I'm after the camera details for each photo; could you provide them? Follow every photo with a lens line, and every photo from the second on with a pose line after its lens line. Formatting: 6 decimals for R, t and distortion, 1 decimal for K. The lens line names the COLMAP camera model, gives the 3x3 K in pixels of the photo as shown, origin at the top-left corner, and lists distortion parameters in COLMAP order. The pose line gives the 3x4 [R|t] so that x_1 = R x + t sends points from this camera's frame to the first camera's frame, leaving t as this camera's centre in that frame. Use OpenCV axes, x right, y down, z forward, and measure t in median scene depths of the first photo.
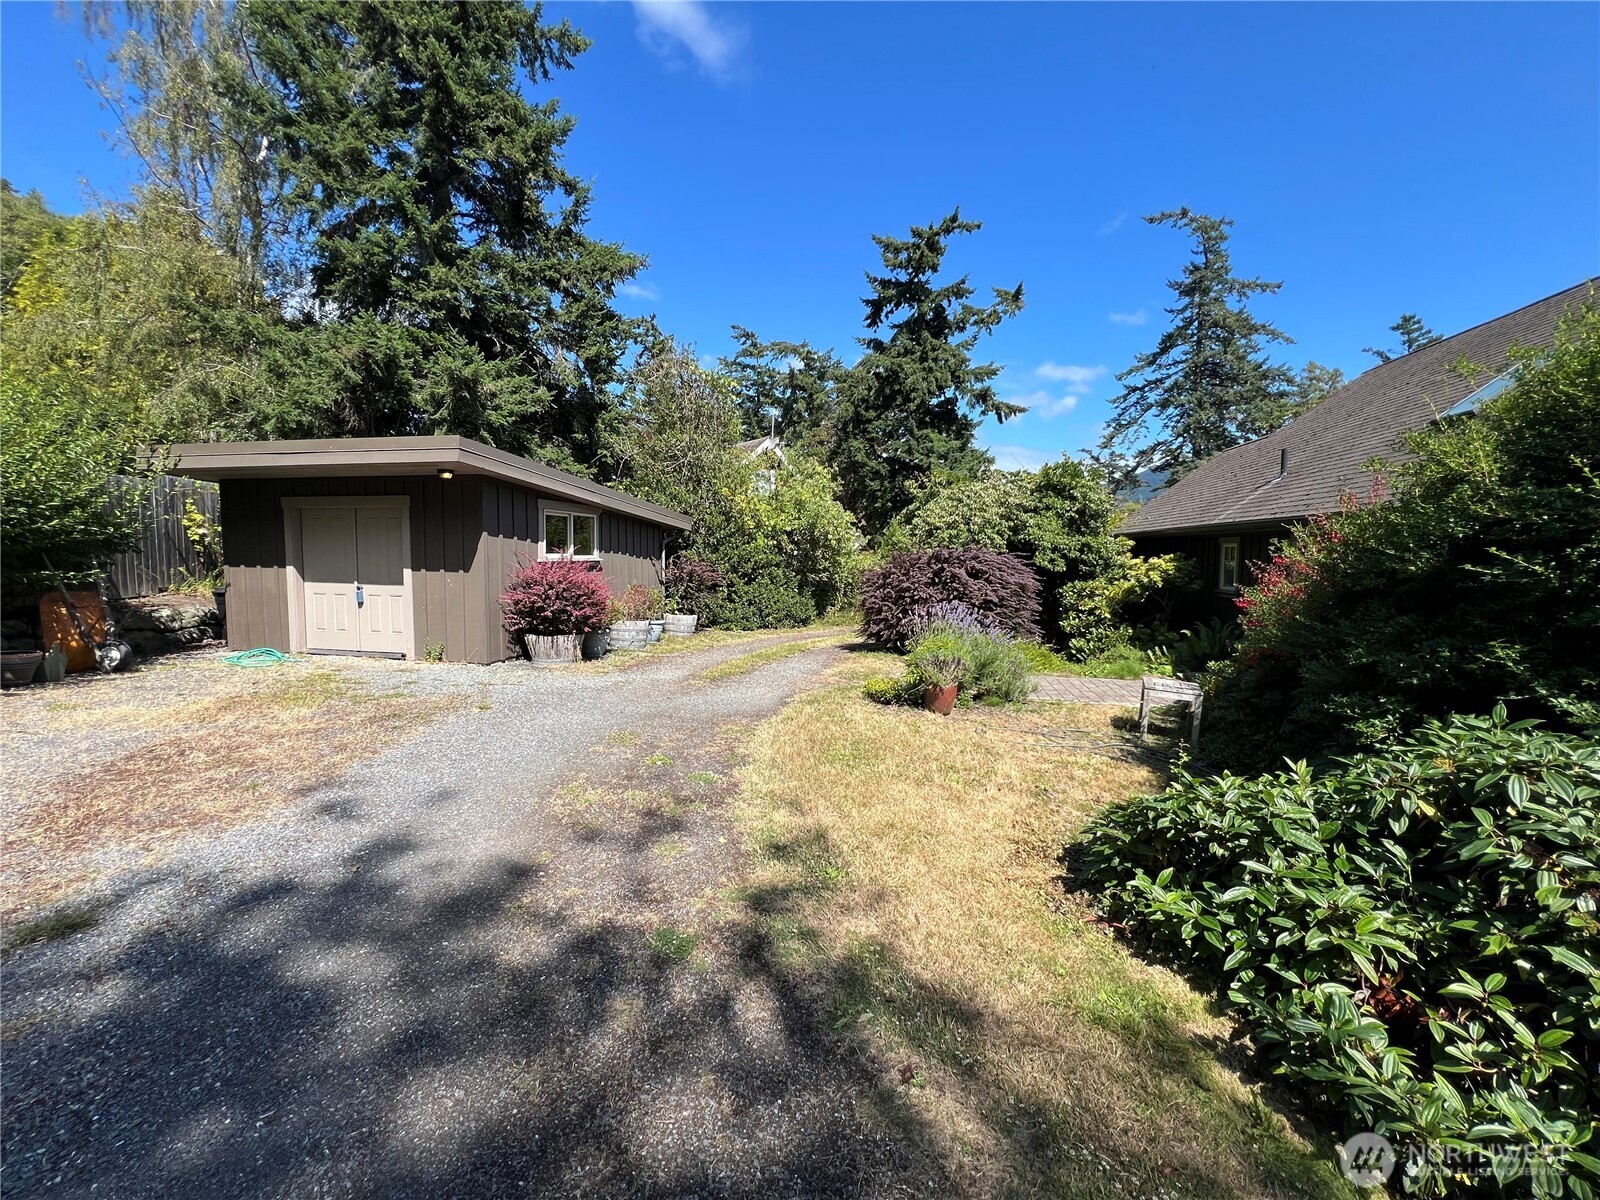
lens RADIAL K [[652.9, 0, 805.8], [0, 652.9, 596.5], [0, 0, 1]] dist [-0.000290, 0.000360]
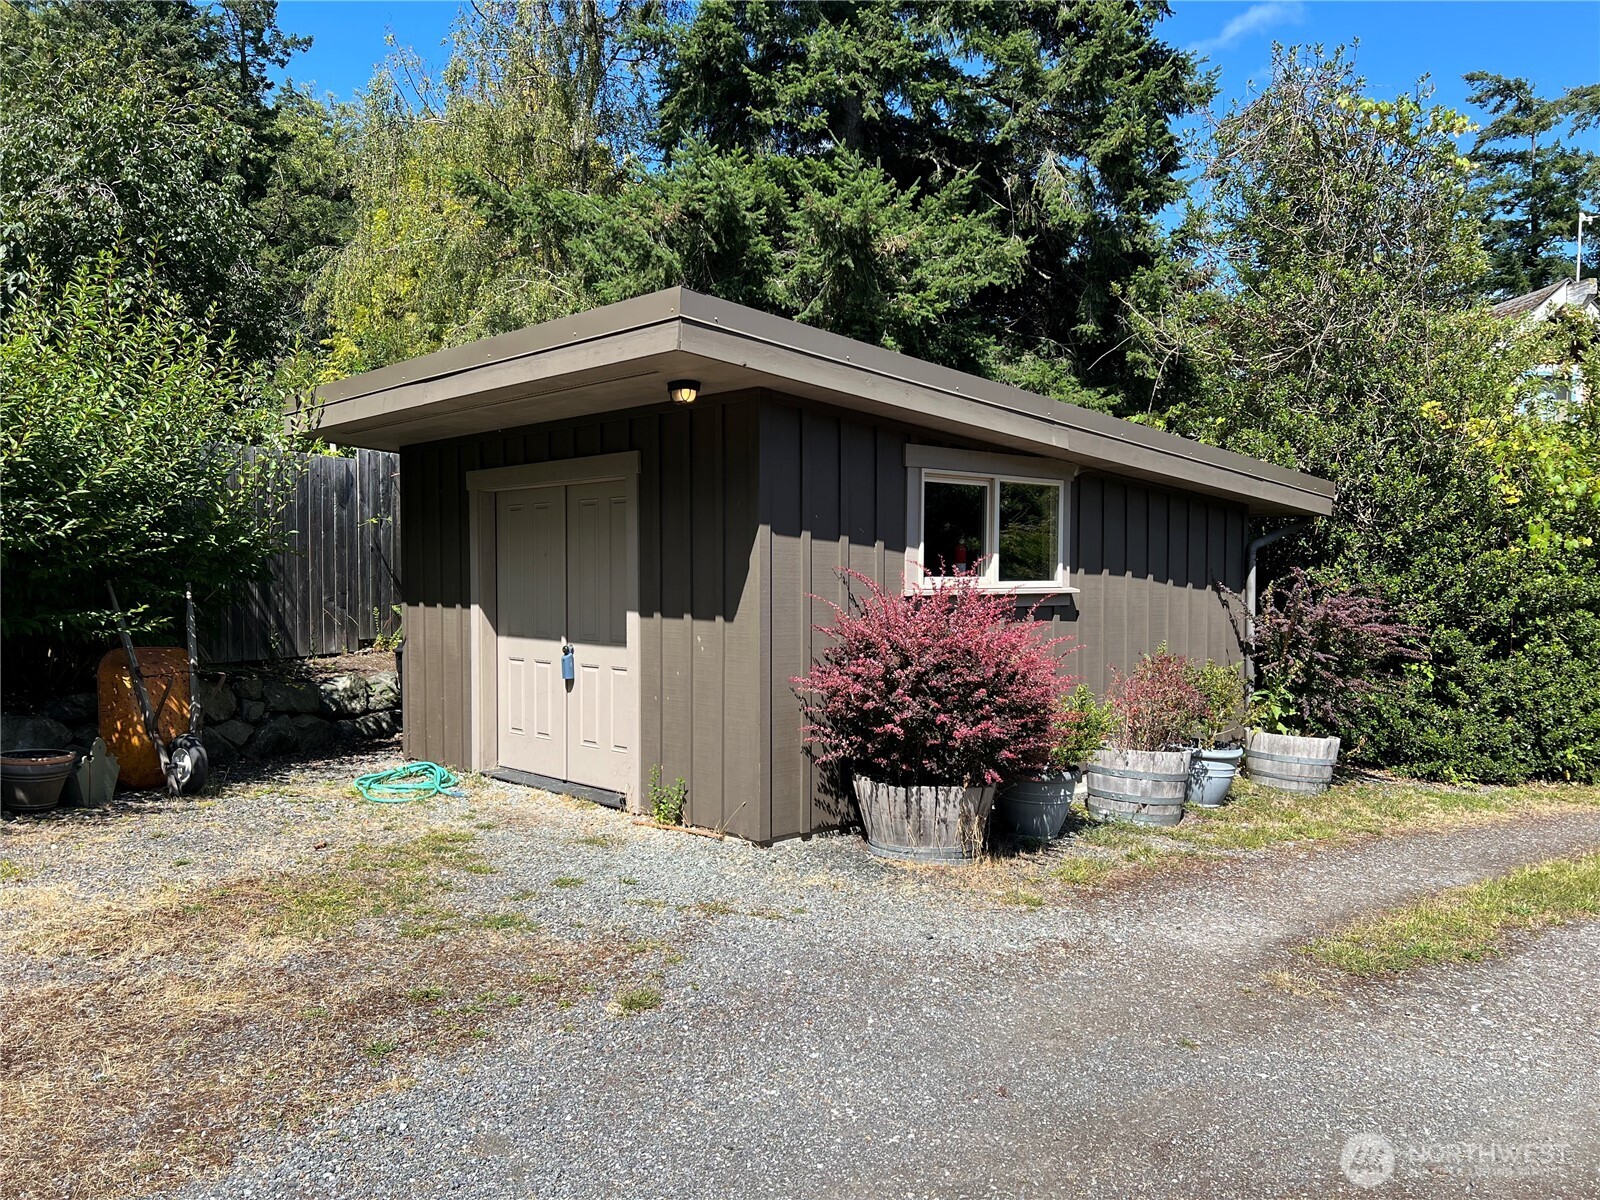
lens RADIAL K [[1203.6, 0, 807.6], [0, 1203.6, 606.4], [0, 0, 1]] dist [0.059636, -0.065965]
pose [[0.820739, 0.004083, -0.571288, -0.018345], [-0.029688, 0.998928, -0.035512, -0.012652], [0.570531, 0.046106, 0.819981, 0.243950]]
